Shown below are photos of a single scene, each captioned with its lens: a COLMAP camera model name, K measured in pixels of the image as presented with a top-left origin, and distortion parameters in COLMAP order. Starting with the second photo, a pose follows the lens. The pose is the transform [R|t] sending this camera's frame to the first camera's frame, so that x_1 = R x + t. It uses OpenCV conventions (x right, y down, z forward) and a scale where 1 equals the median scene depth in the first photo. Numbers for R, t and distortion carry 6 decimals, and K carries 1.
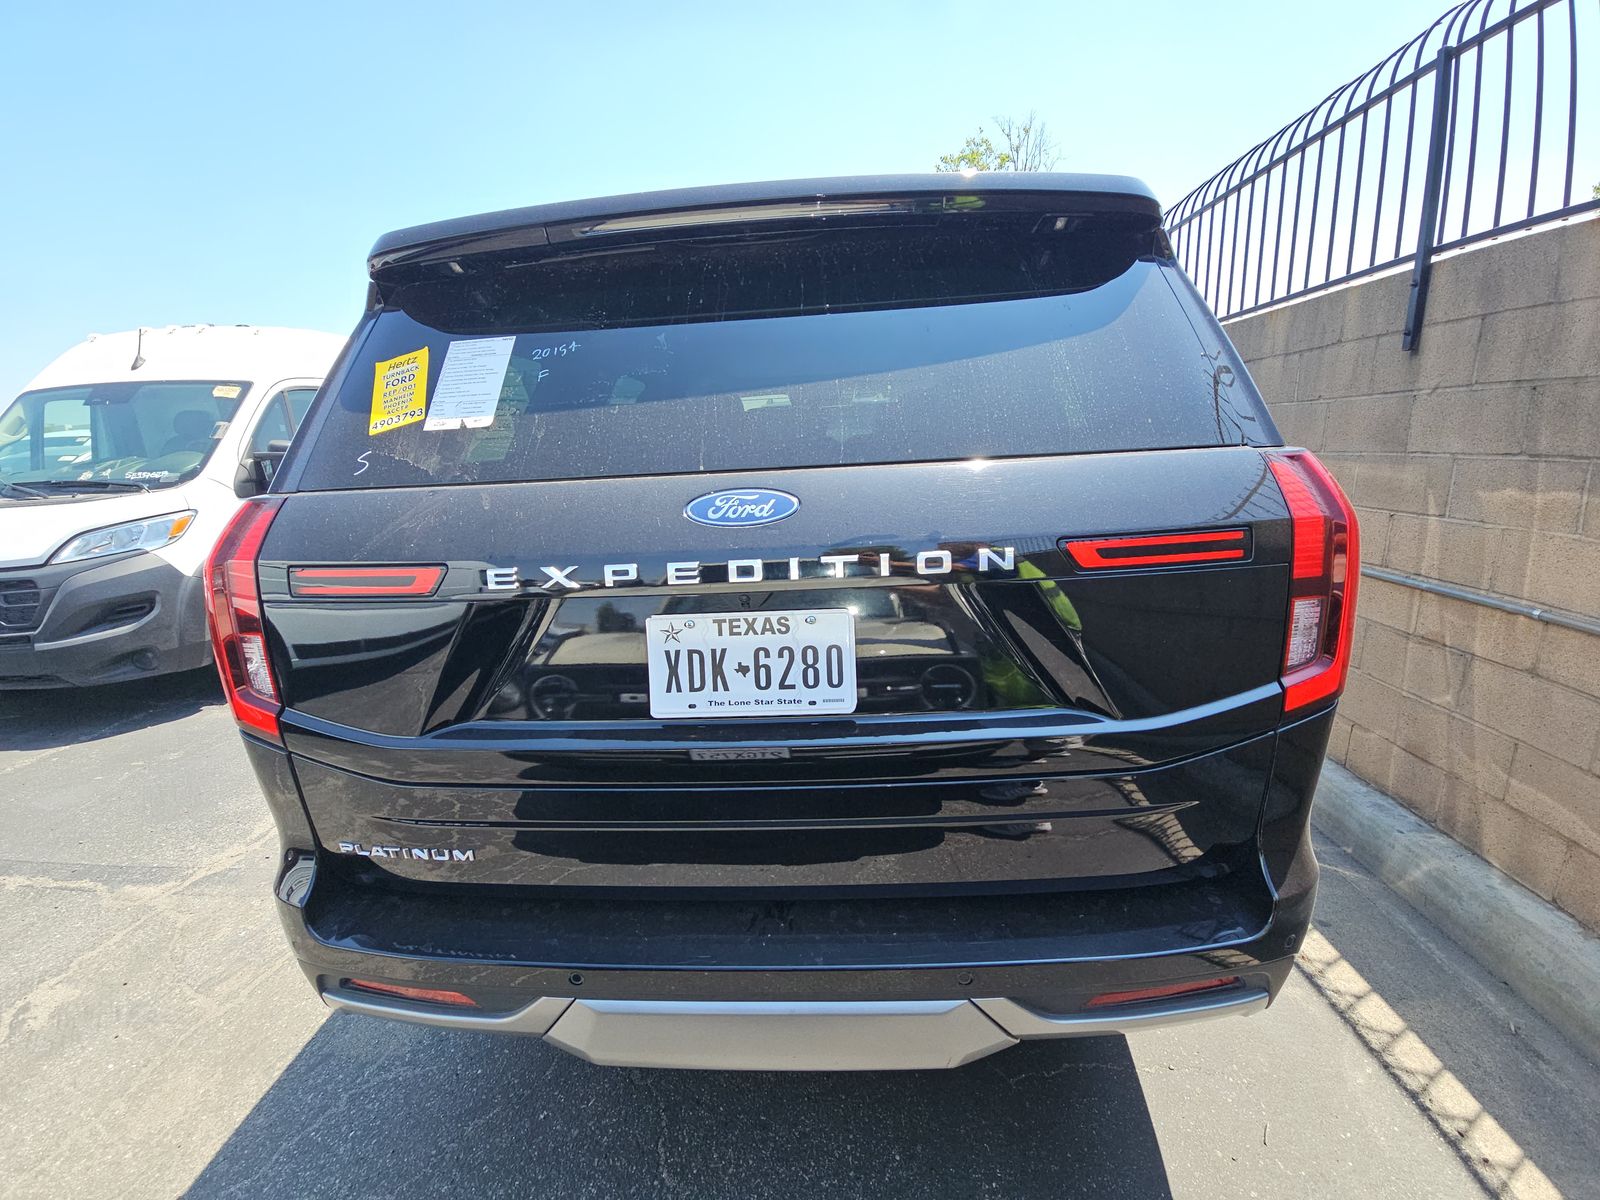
lens RADIAL K [[645.4, 0, 800.0], [0, 645.4, 600.0], [0, 0, 1]] dist [-0.001136, -0.000007]
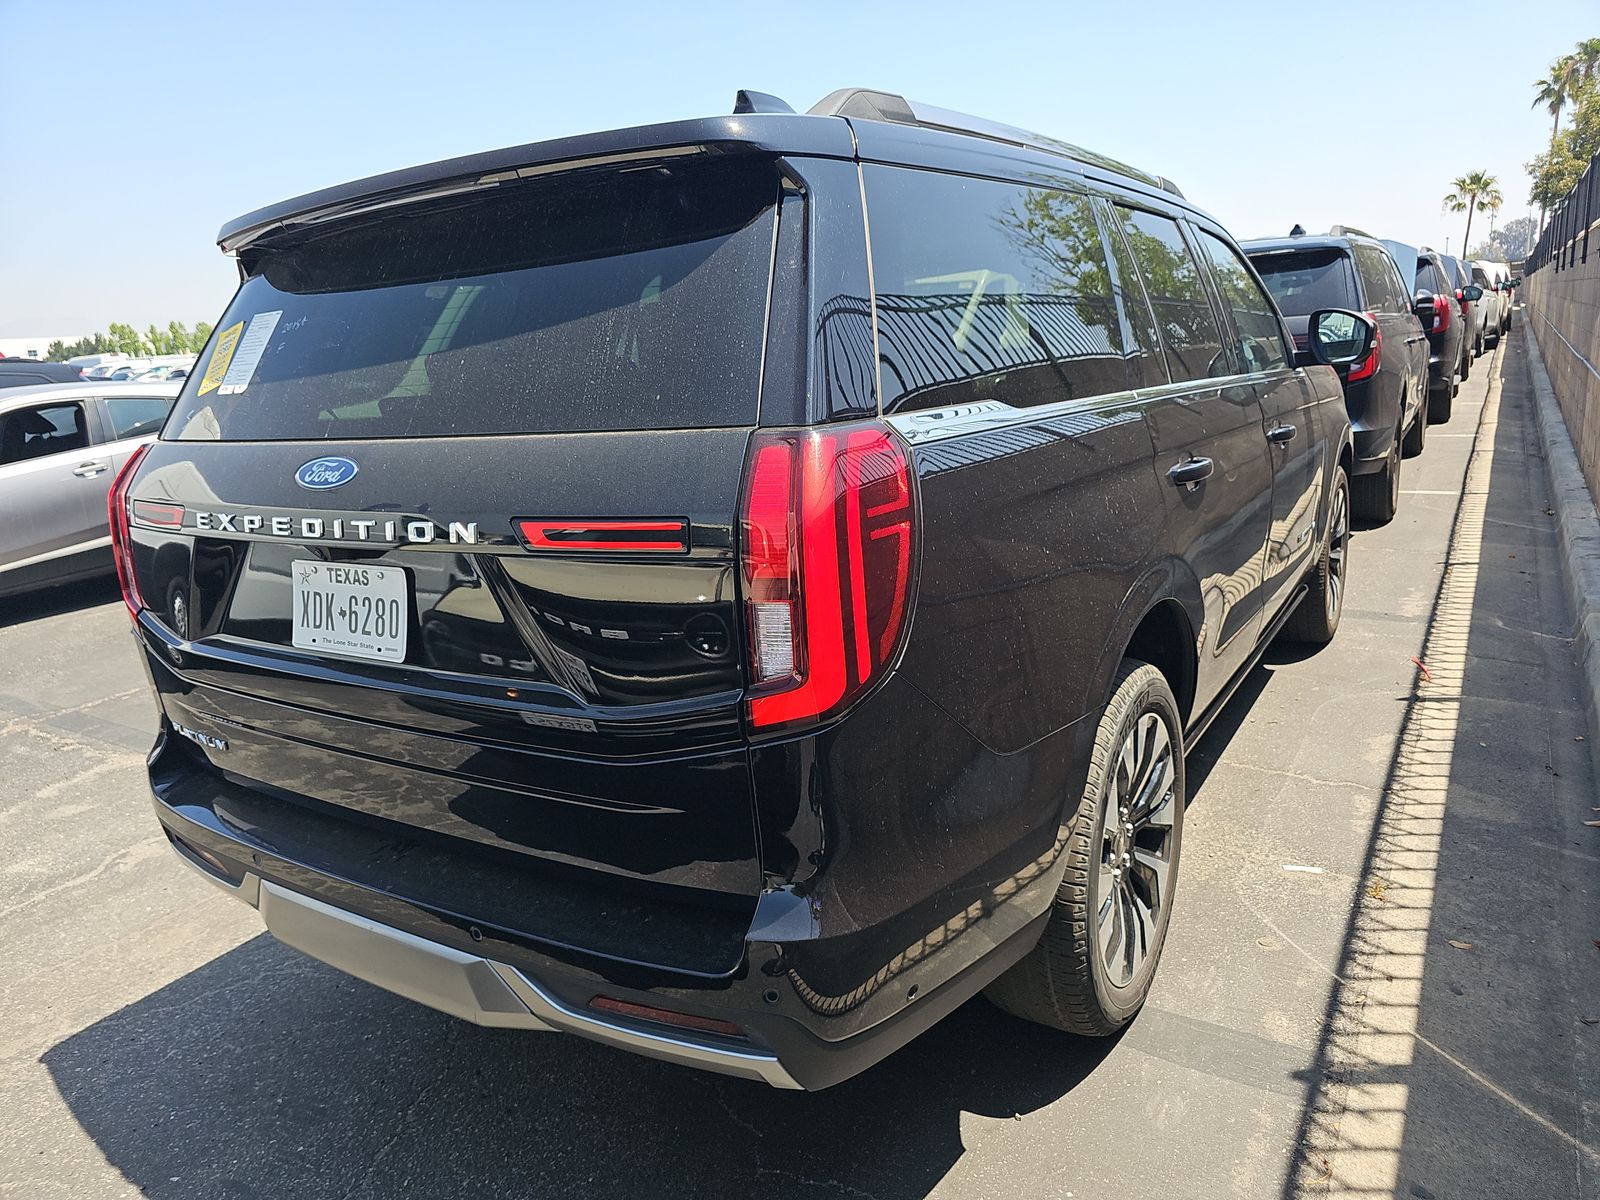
lens RADIAL K [[1055.1, 0, 800.0], [0, 1055.1, 600.0], [0, 0, 1]] dist [0.002904, 0.004343]
pose [[0.879090, 0.100551, -0.465930, 1.500587], [-0.088069, 0.994931, 0.048550, -0.078756], [0.468449, -0.001645, 0.883489, -0.275397]]
